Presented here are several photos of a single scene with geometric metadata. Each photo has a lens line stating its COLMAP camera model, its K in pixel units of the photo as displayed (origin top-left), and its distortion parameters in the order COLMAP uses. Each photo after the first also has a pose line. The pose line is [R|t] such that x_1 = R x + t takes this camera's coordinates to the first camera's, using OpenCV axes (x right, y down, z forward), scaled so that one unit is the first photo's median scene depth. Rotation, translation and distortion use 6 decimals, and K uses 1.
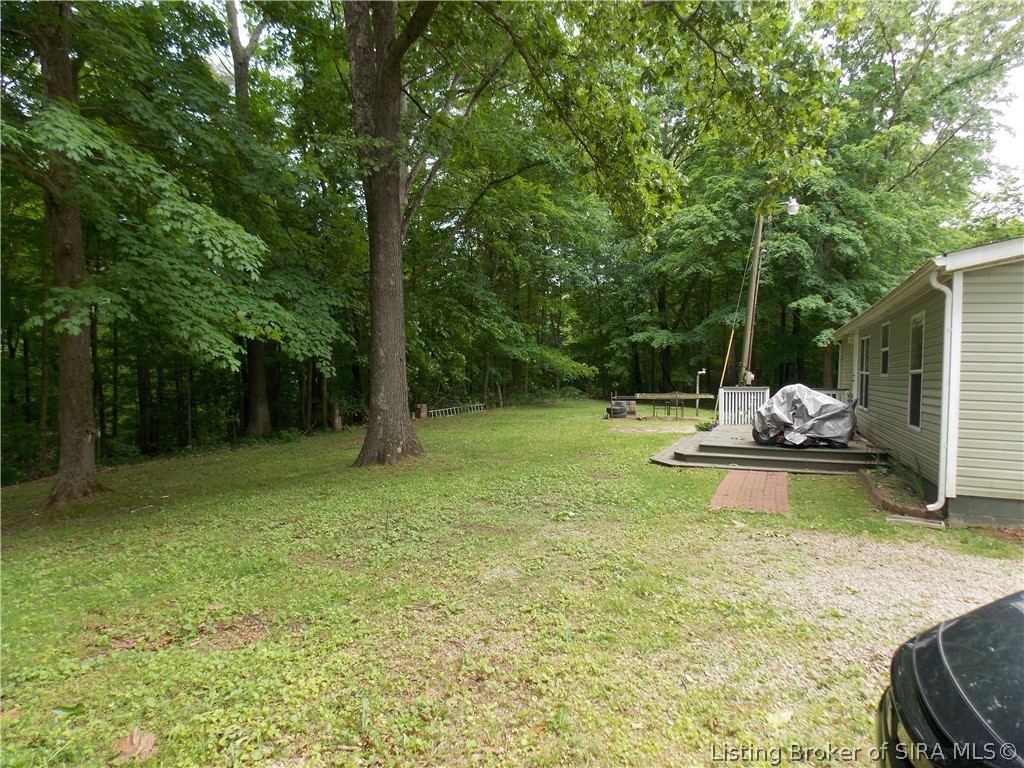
lens RADIAL K [[695.7, 0, 512.0], [0, 695.7, 384.0], [0, 0, 1]] dist [0.052725, 0.000802]
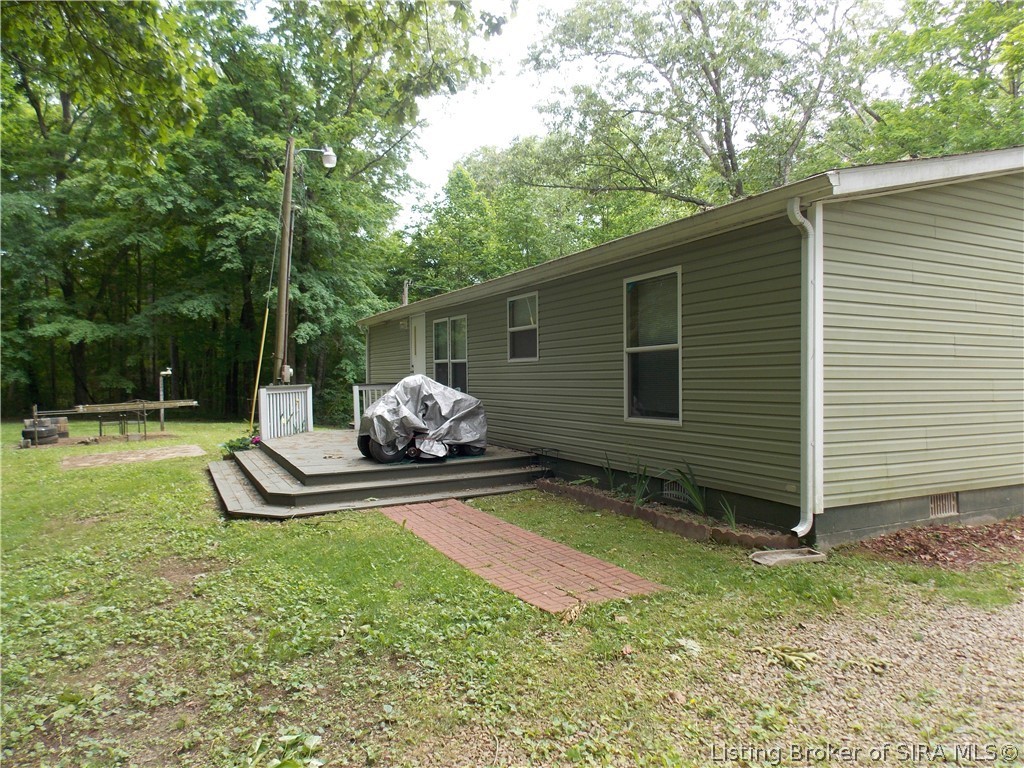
lens RADIAL K [[695.7, 0, 512.0], [0, 695.7, 384.0], [0, 0, 1]] dist [0.052725, 0.000802]
pose [[0.689989, -0.039167, 0.722760, -0.030589], [0.043424, 0.998976, 0.012680, 0.002498], [-0.722516, 0.022635, 0.690983, 0.226211]]
